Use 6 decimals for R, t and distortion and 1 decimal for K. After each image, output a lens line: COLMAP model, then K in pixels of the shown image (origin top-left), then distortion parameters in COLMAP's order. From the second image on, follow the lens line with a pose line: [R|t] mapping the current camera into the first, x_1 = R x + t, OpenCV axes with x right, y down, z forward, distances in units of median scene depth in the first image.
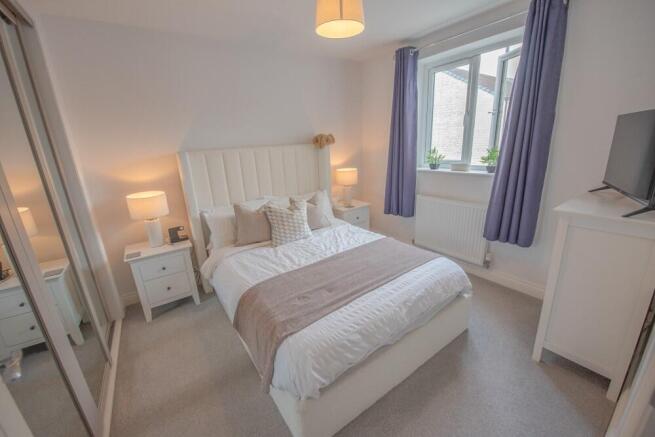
lens RADIAL K [[259.5, 0, 327.5], [0, 259.5, 218.5], [0, 0, 1]] dist [-0.018401, -0.002644]
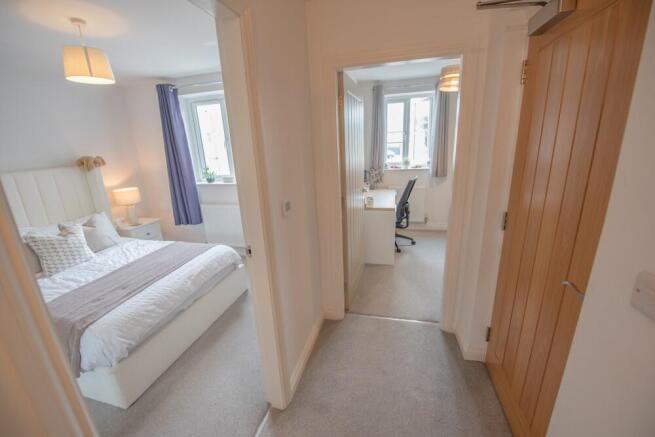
lens RADIAL K [[259.5, 0, 327.5], [0, 259.5, 218.5], [0, 0, 1]] dist [-0.018401, -0.002644]
pose [[0.750325, -0.164862, 0.640181, 0.007175], [0.190798, 0.981199, 0.029057, 0.063783], [-0.632936, 0.100344, 0.767674, -0.371190]]
